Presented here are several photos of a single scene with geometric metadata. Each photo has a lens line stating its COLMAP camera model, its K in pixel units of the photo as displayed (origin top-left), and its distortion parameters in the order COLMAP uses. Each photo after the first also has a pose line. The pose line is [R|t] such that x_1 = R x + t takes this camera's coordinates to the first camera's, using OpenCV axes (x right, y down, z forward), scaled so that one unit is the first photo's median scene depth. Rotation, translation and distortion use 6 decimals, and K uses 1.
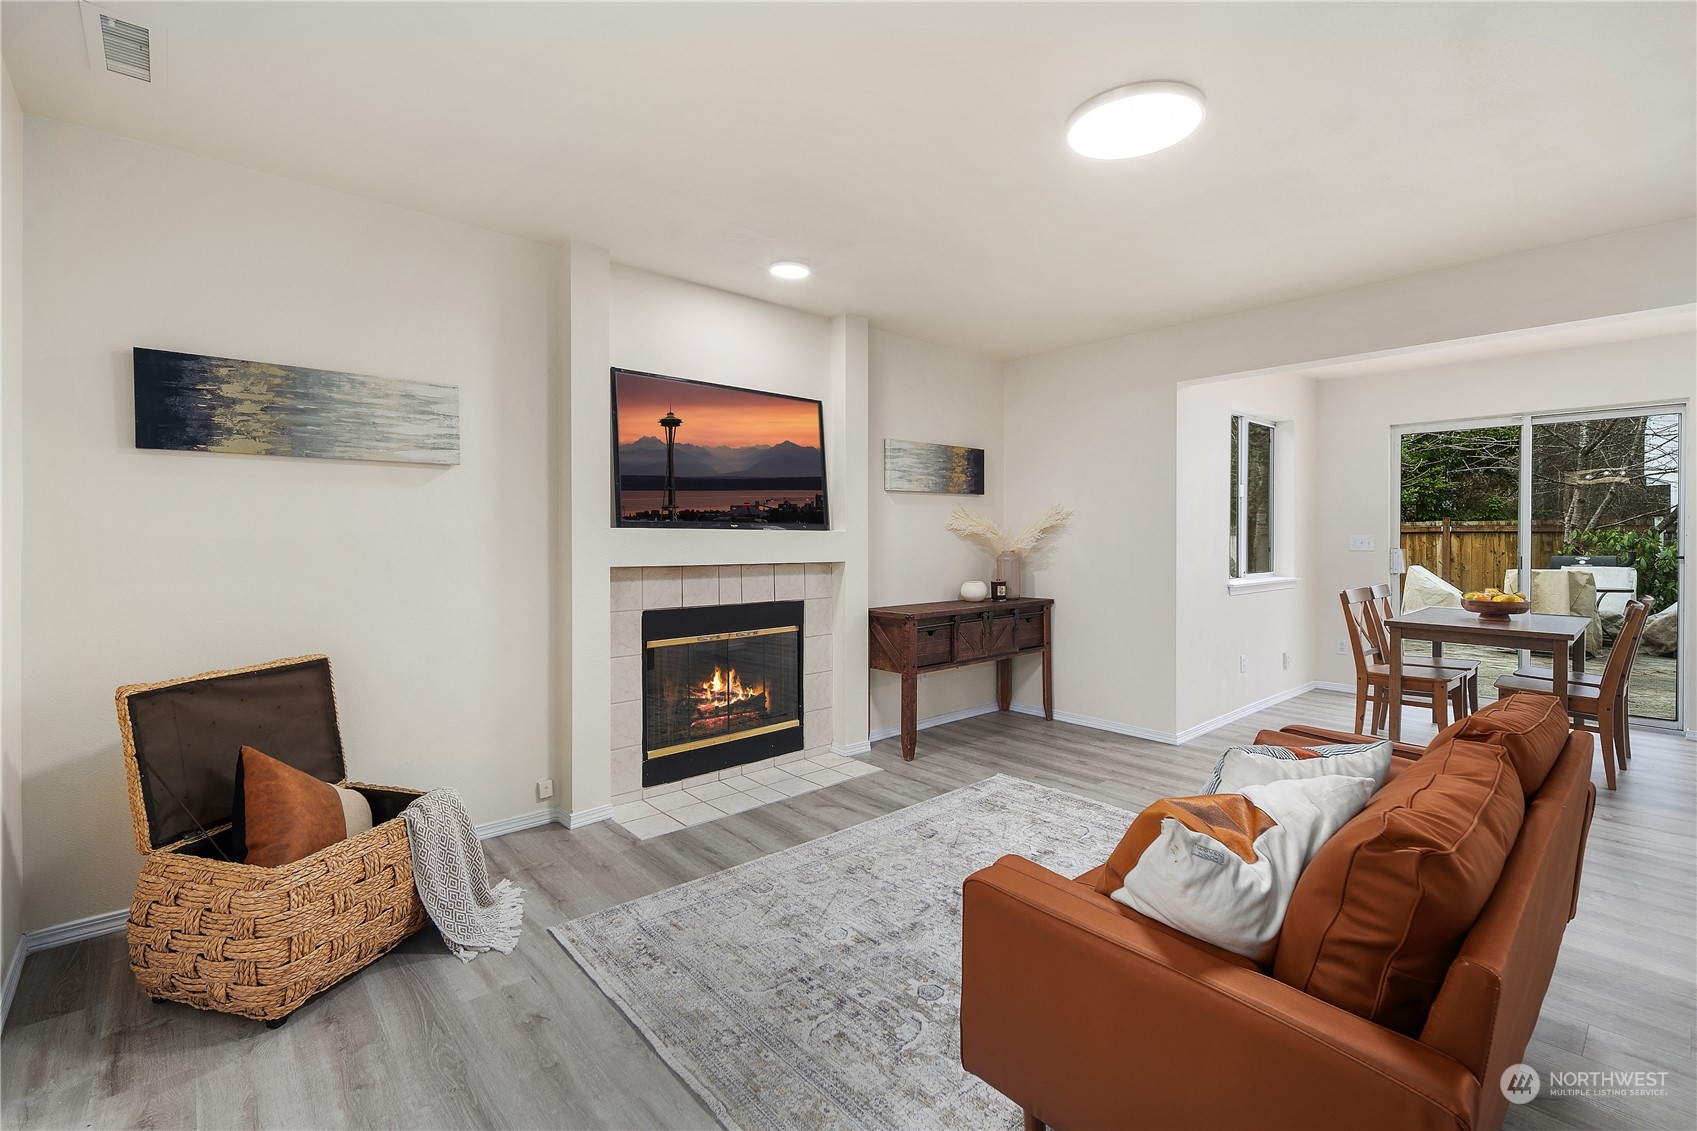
lens RADIAL K [[761.3, 0, 846.6], [0, 761.3, 515.6], [0, 0, 1]] dist [0.008022, 0.000537]
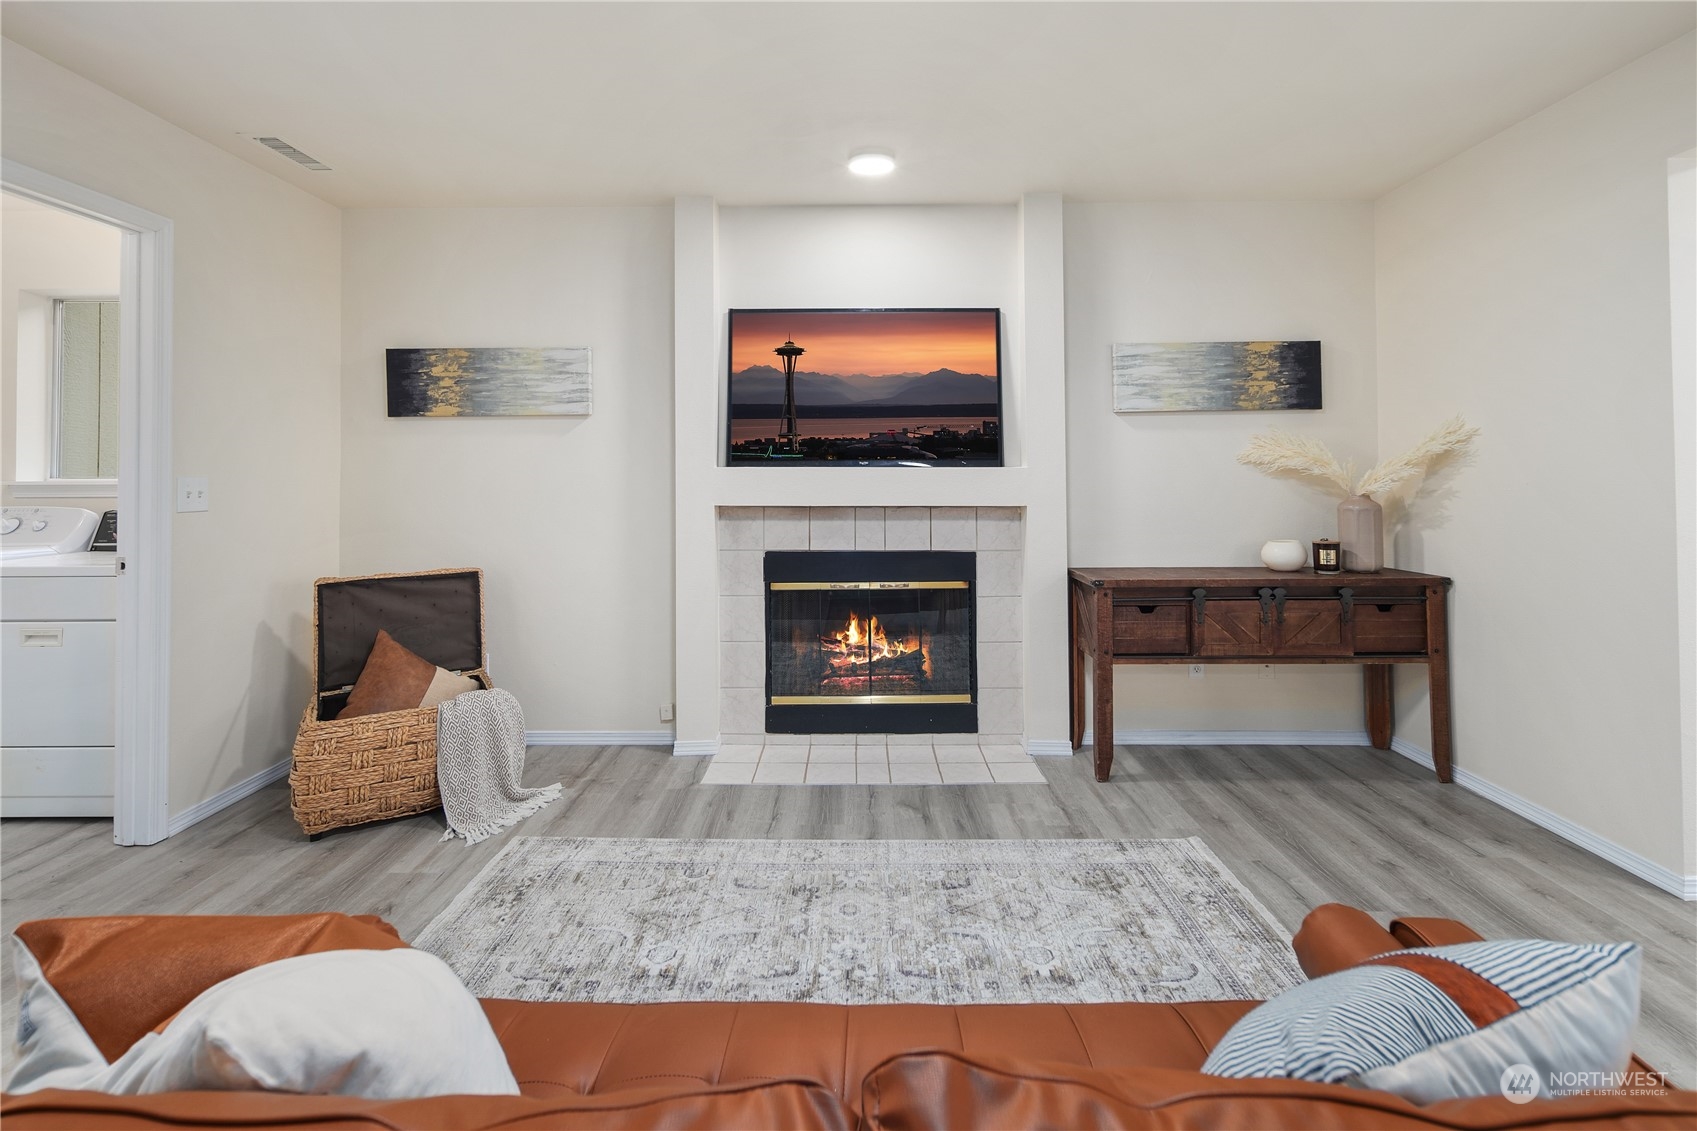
lens RADIAL K [[757.4, 0, 847.0], [0, 757.4, 446.7], [0, 0, 1]] dist [0.005560, 0.000275]
pose [[0.734480, -0.030218, -0.677958, 0.445016], [0.023667, 0.999541, -0.018911, 0.010749], [0.678218, -0.002156, 0.734858, 0.332629]]
